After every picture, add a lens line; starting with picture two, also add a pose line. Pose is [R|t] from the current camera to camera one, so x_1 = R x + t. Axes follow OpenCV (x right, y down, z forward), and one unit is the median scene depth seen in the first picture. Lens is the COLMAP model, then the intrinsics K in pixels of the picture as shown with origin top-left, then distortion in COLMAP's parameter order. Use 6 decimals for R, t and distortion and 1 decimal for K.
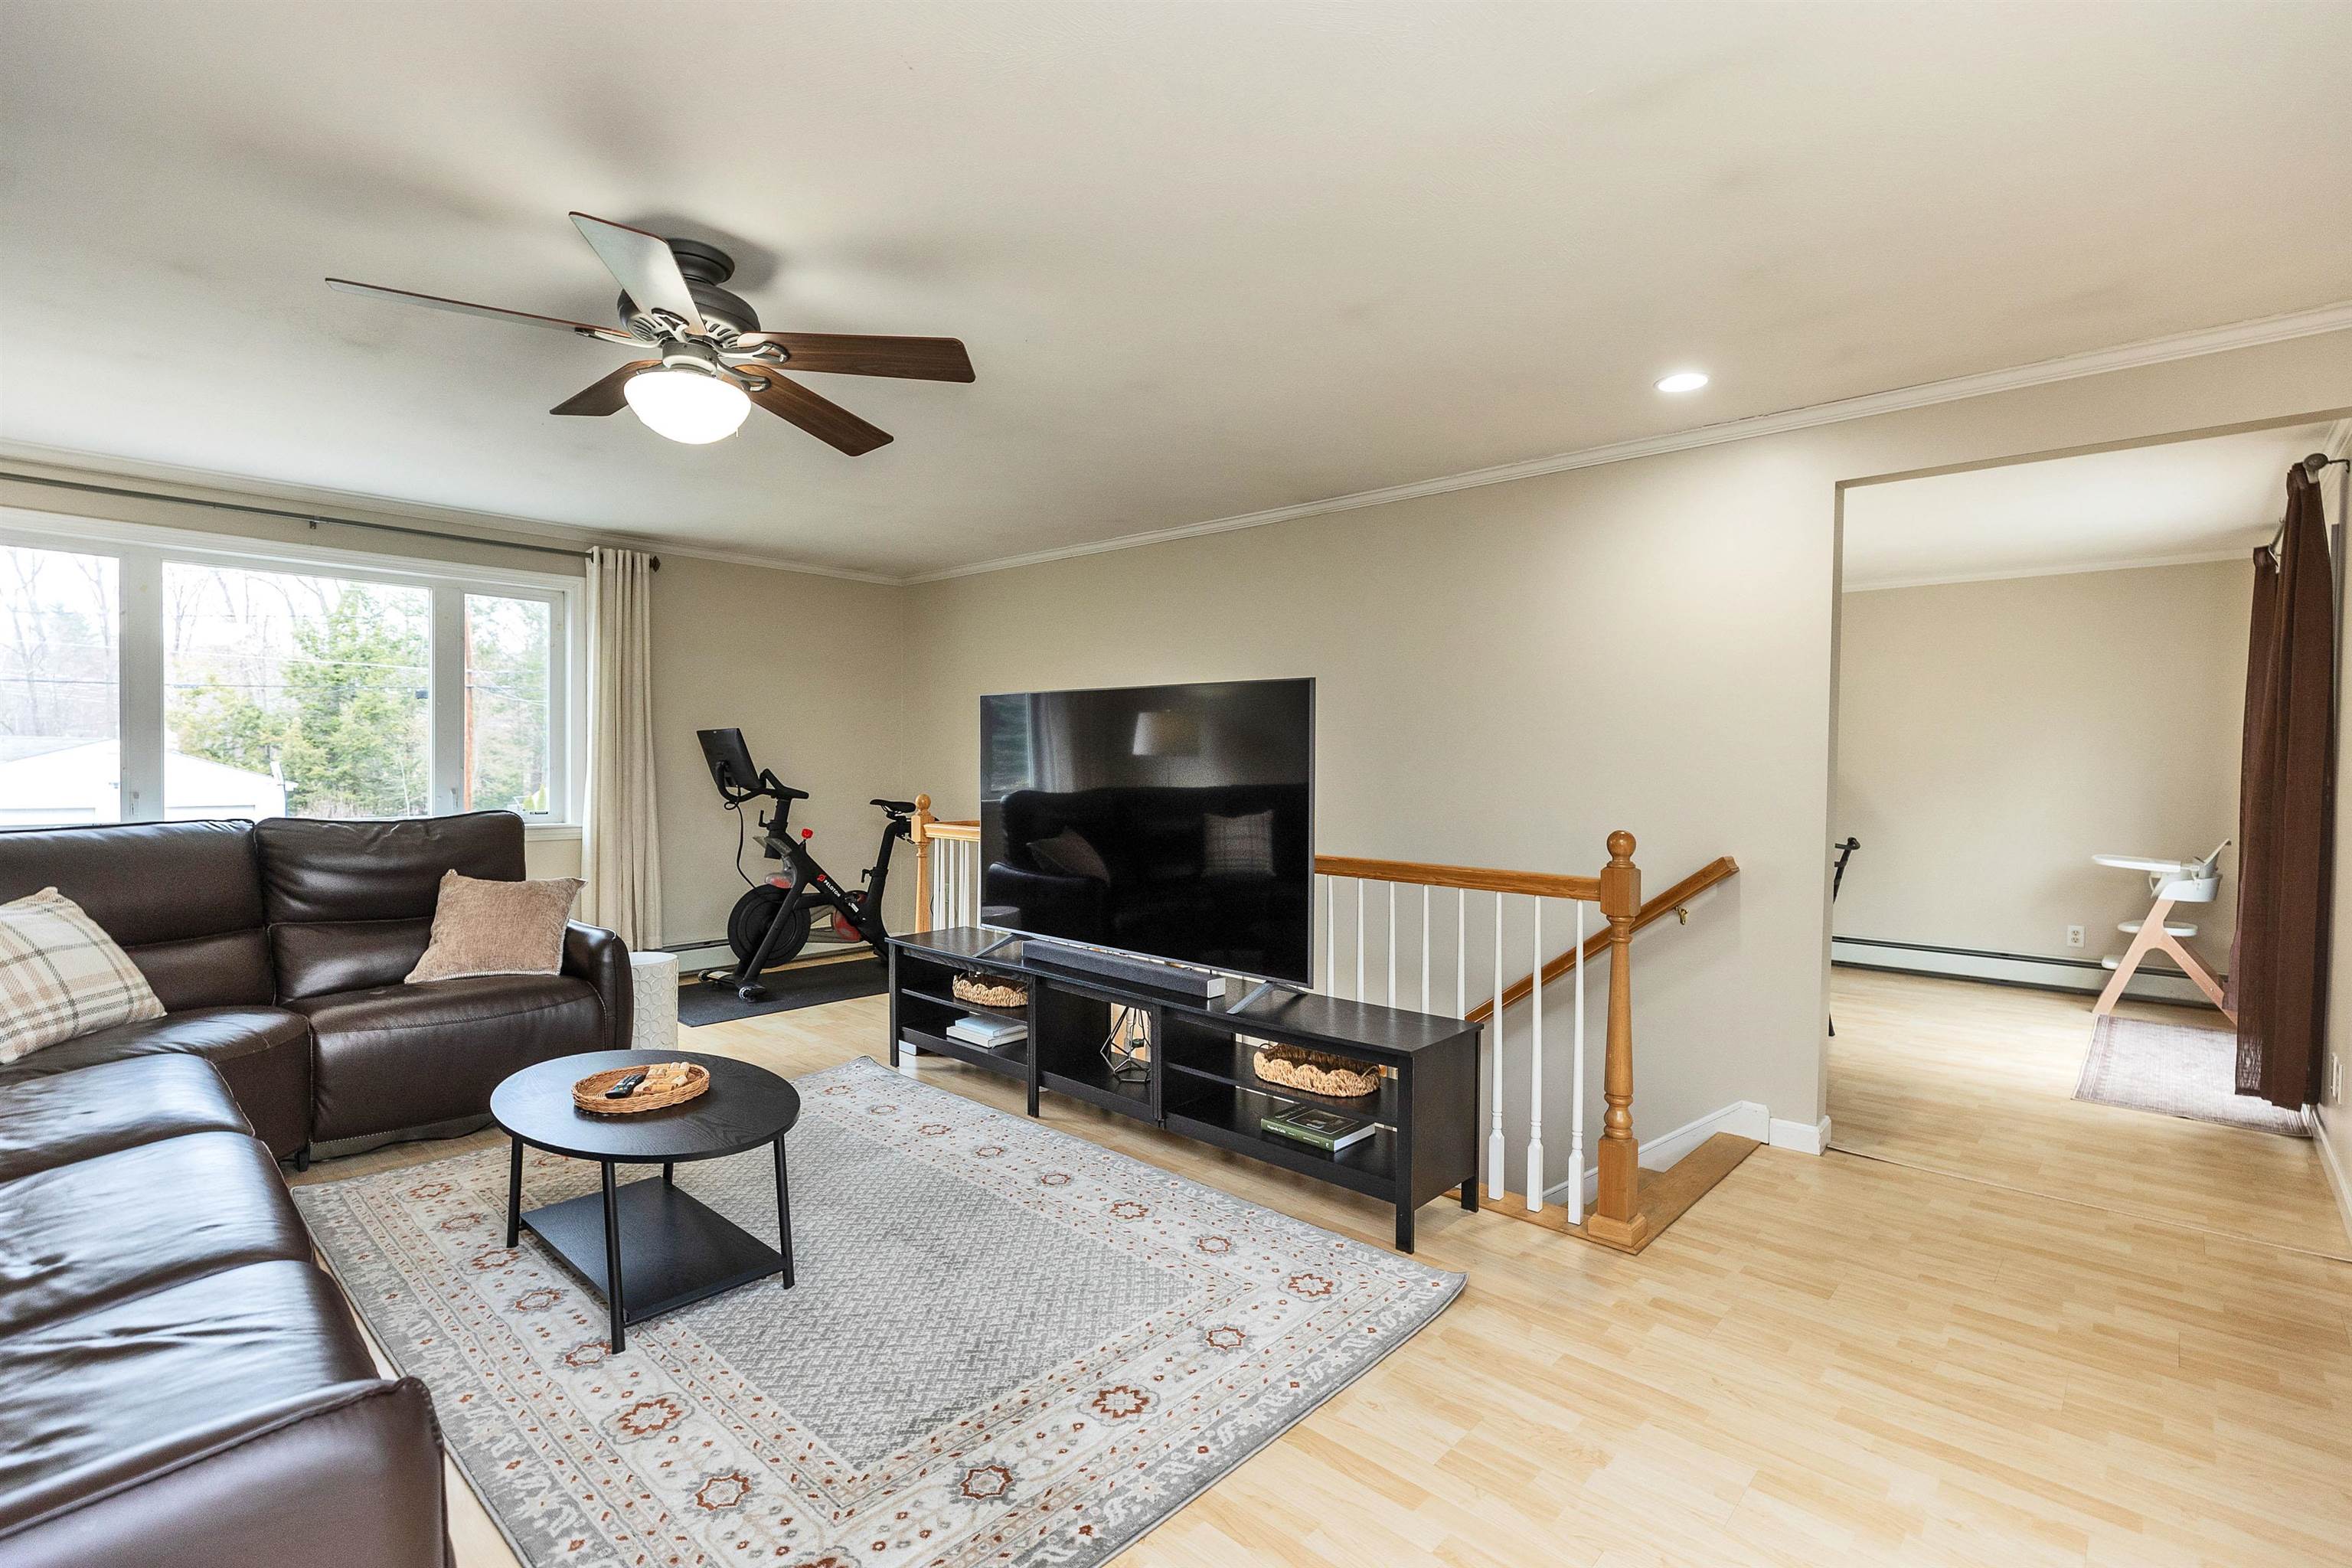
lens RADIAL K [[1080.0, 0, 1173.6], [0, 1080.0, 779.1], [0, 0, 1]] dist [0.000376, 0.000011]
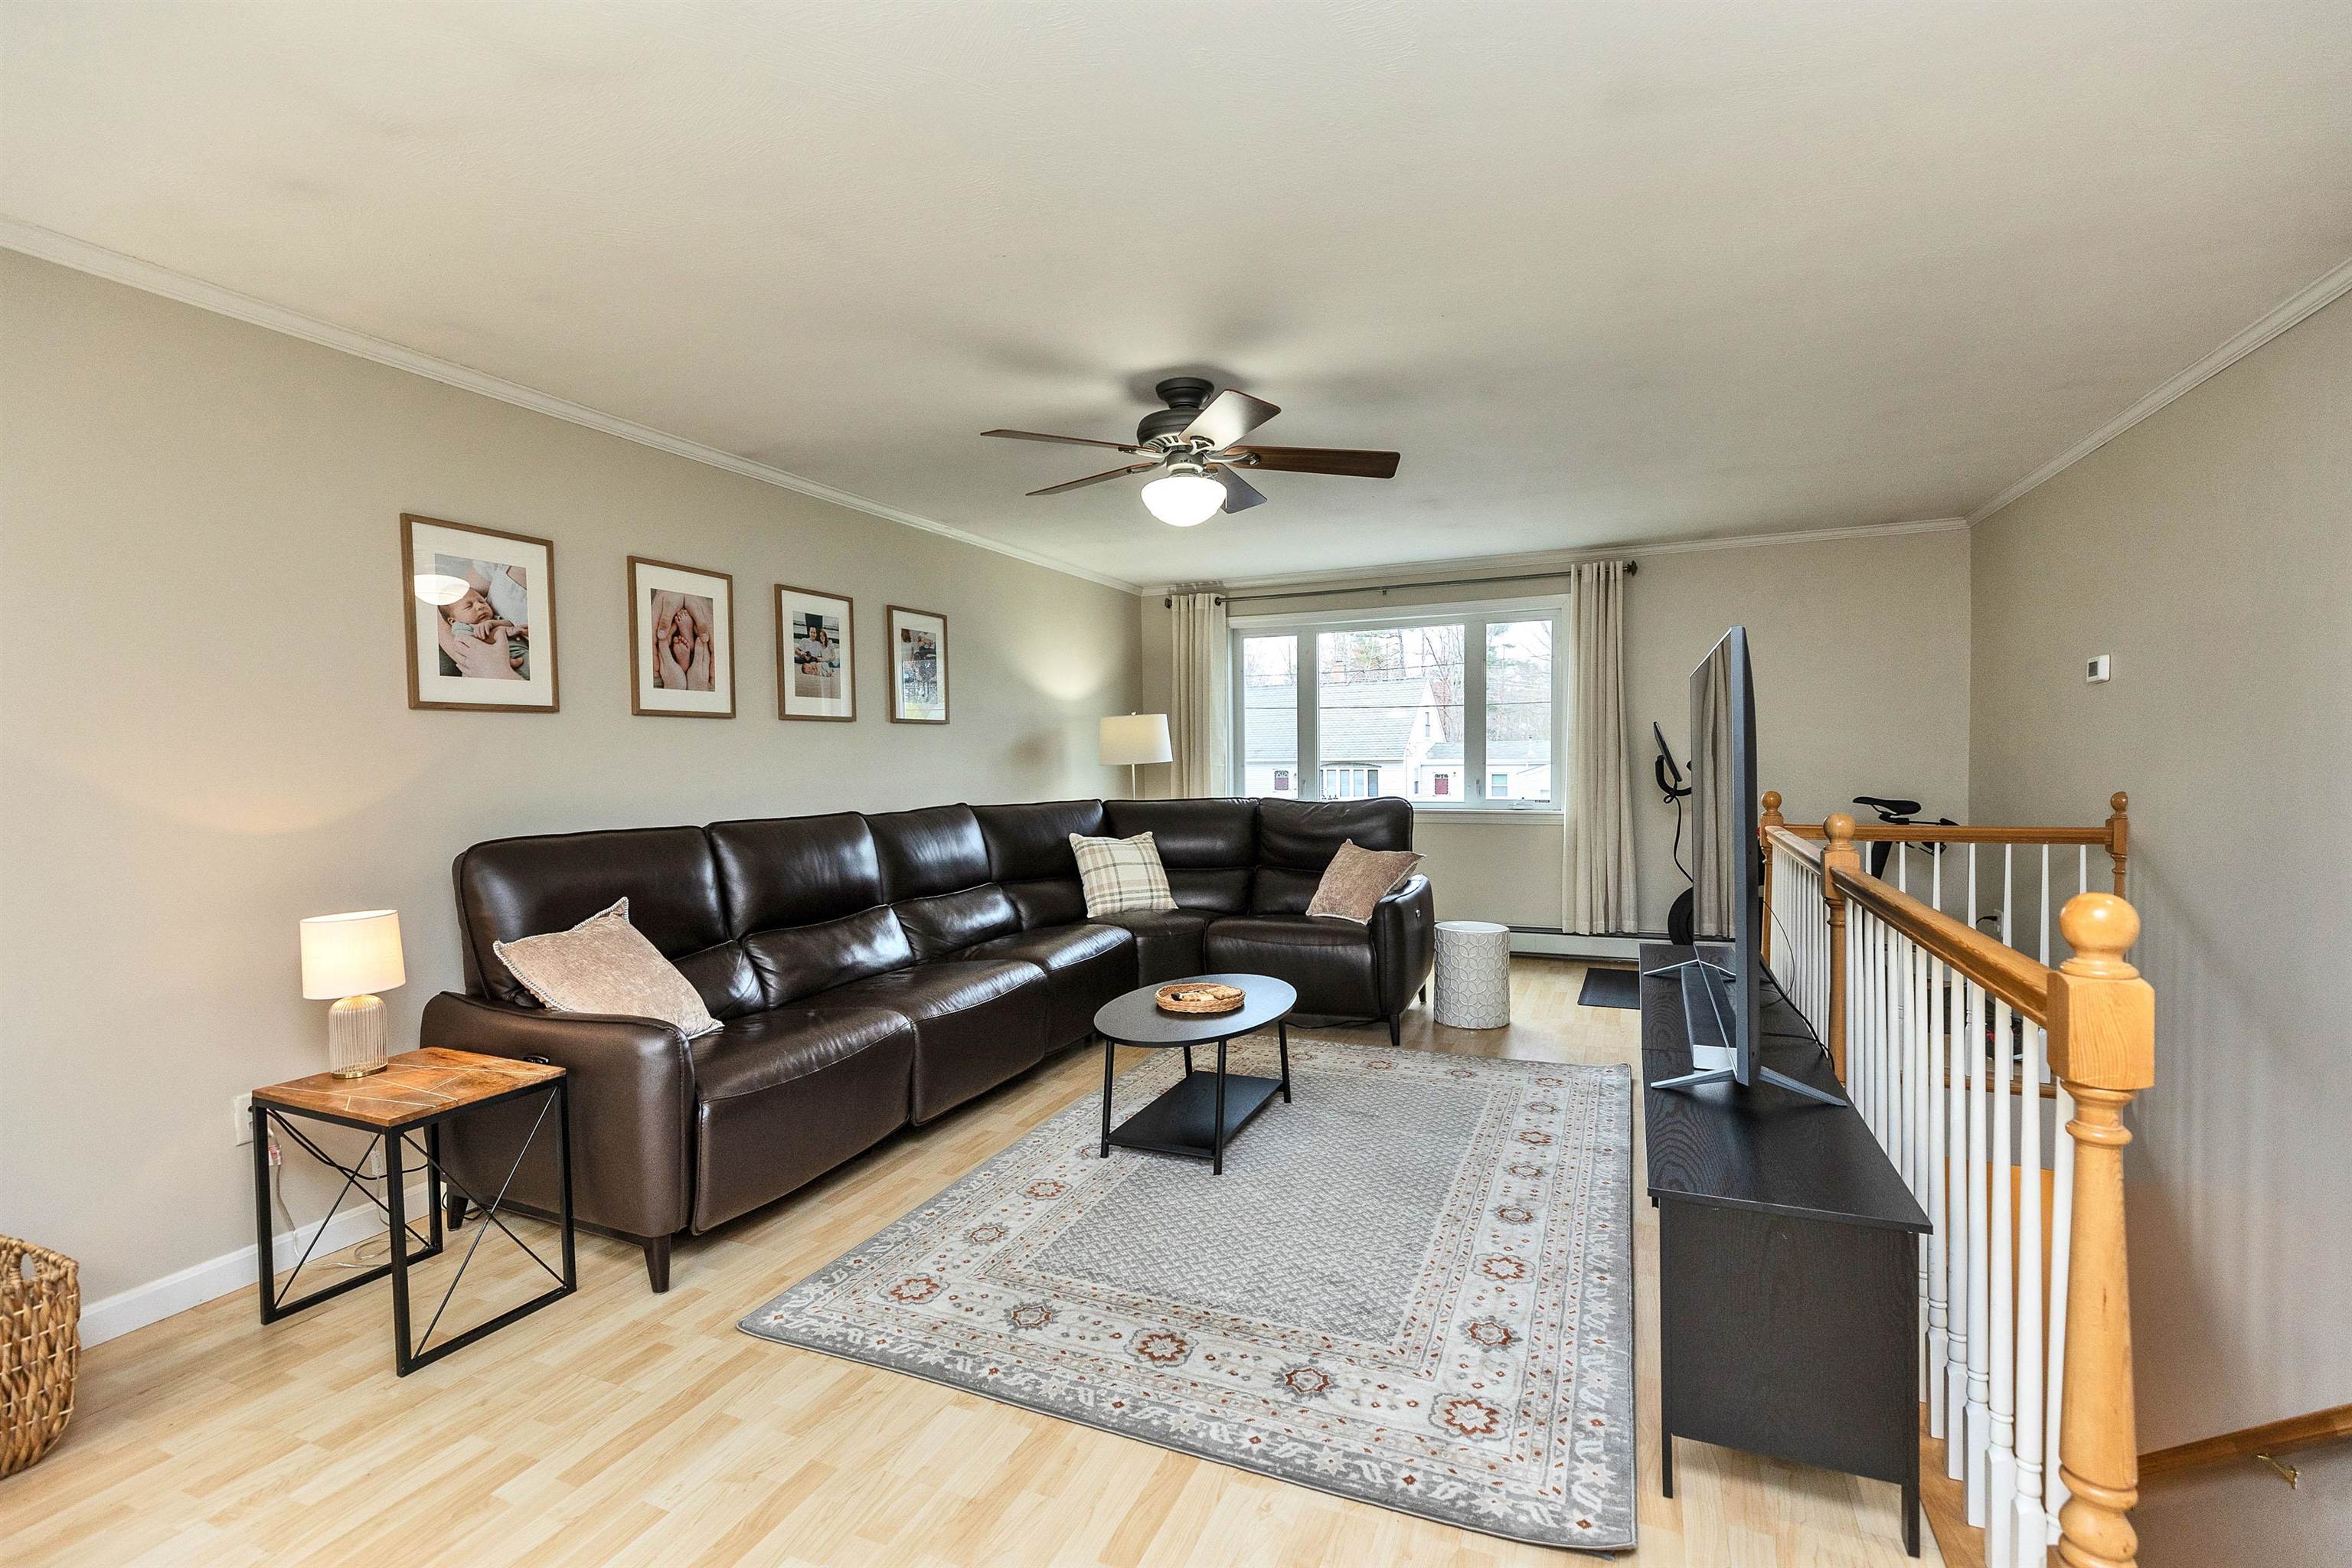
lens RADIAL K [[1048.4, 0, 1174.2], [0, 1048.4, 780.5], [0, 0, 1]] dist [0.002020, -0.000524]
pose [[0.327196, 0.009060, -0.944913, 0.649202], [-0.000512, 0.999956, 0.009410, -0.002926], [0.944956, -0.002595, 0.327186, 0.456782]]
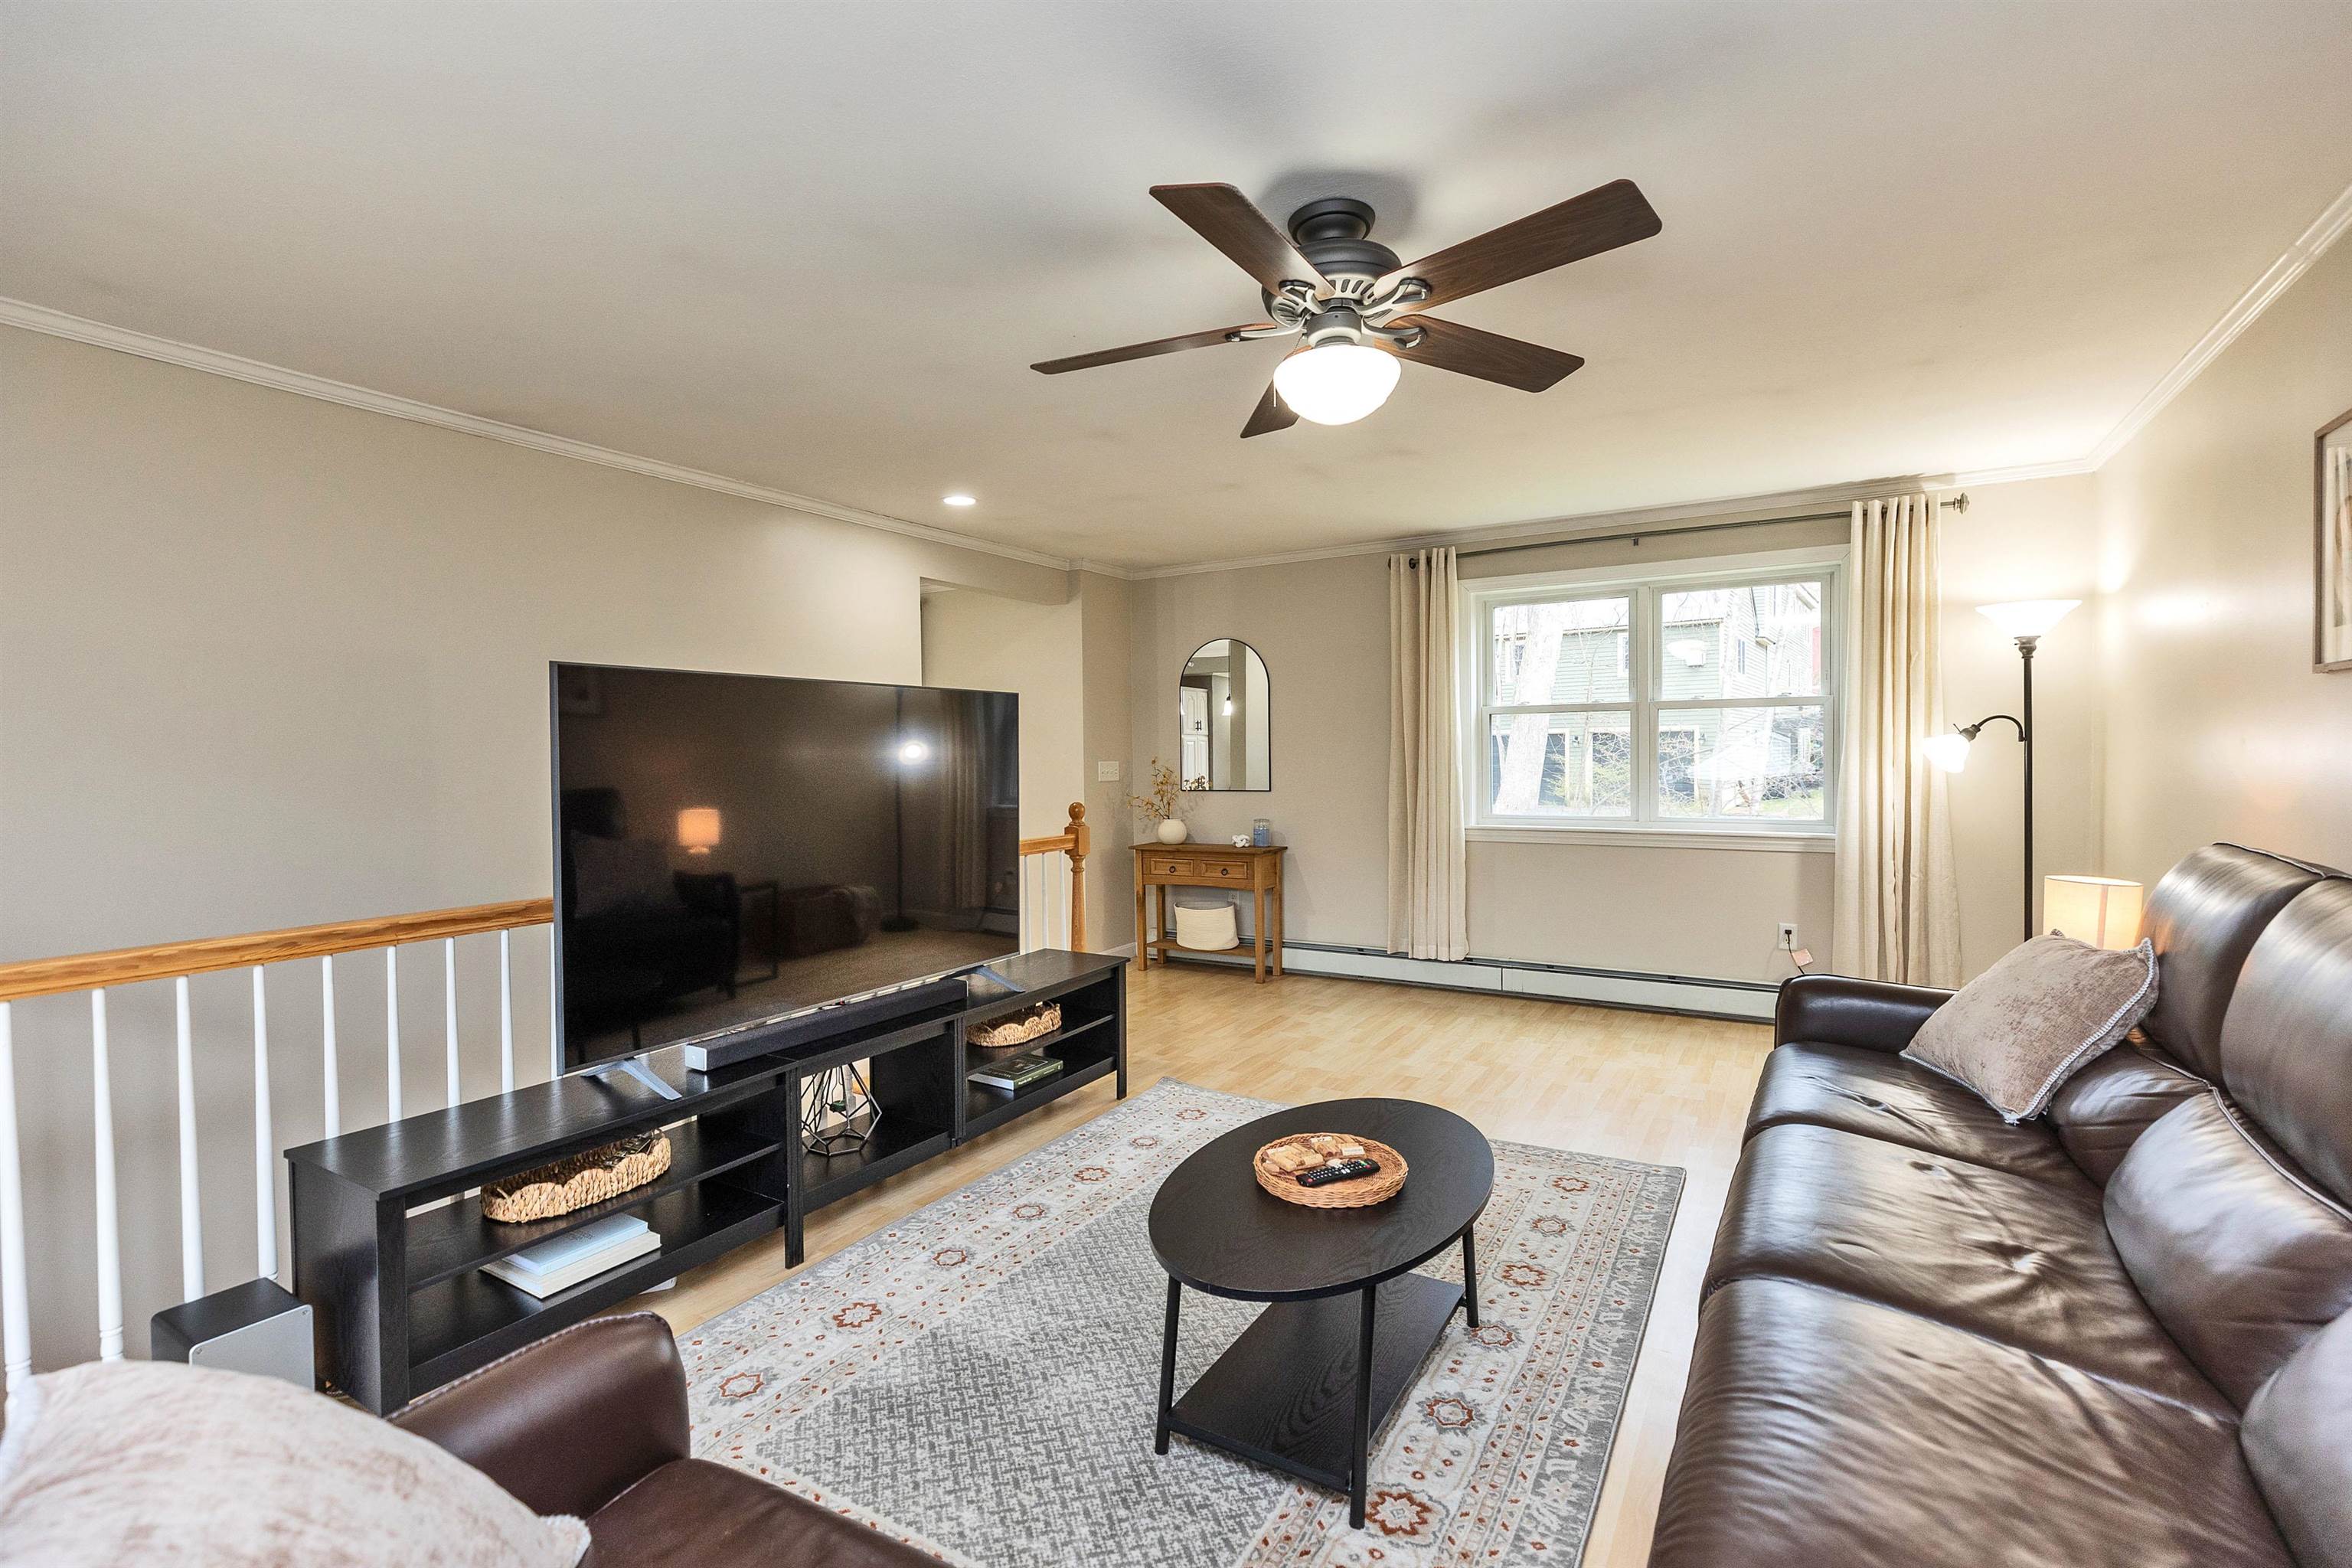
lens RADIAL K [[1064.5, 0, 1185.5], [0, 1064.5, 777.8], [0, 0, 1]] dist [0.000611, -0.000122]
pose [[-0.210375, -0.030400, 0.977148, -1.070457], [0.034922, 0.998645, 0.038587, -0.039876], [-0.976997, 0.042242, -0.209029, 1.080692]]
